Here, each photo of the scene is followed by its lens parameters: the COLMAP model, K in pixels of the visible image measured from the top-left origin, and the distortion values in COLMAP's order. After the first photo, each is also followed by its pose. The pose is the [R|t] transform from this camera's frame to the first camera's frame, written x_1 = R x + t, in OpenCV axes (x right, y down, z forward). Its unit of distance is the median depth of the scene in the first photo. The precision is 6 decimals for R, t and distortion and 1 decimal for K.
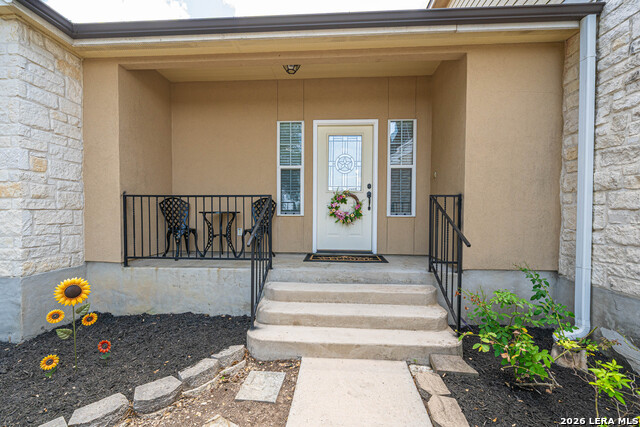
lens RADIAL K [[268.3, 0, 320.0], [0, 268.3, 213.5], [0, 0, 1]] dist [-0.000255, 0.000015]
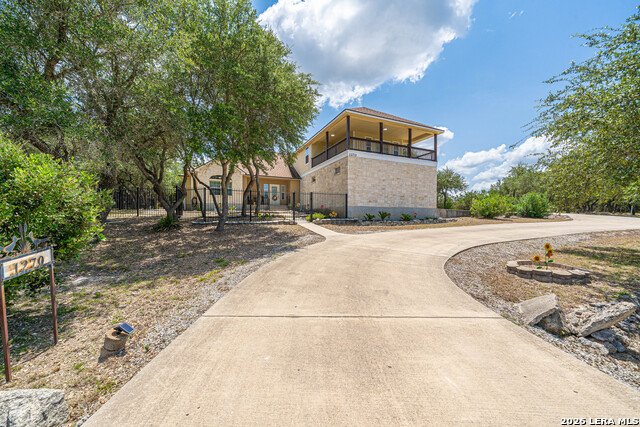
lens RADIAL K [[237.6, 0, 320.0], [0, 237.6, 213.5], [0, 0, 1]] dist [-0.000066, -0.000002]
pose [[0.901954, -0.005371, 0.431799, -1.353409], [0.002247, 0.999967, 0.007745, 0.309409], [-0.431827, -0.006015, 0.901936, -4.469639]]
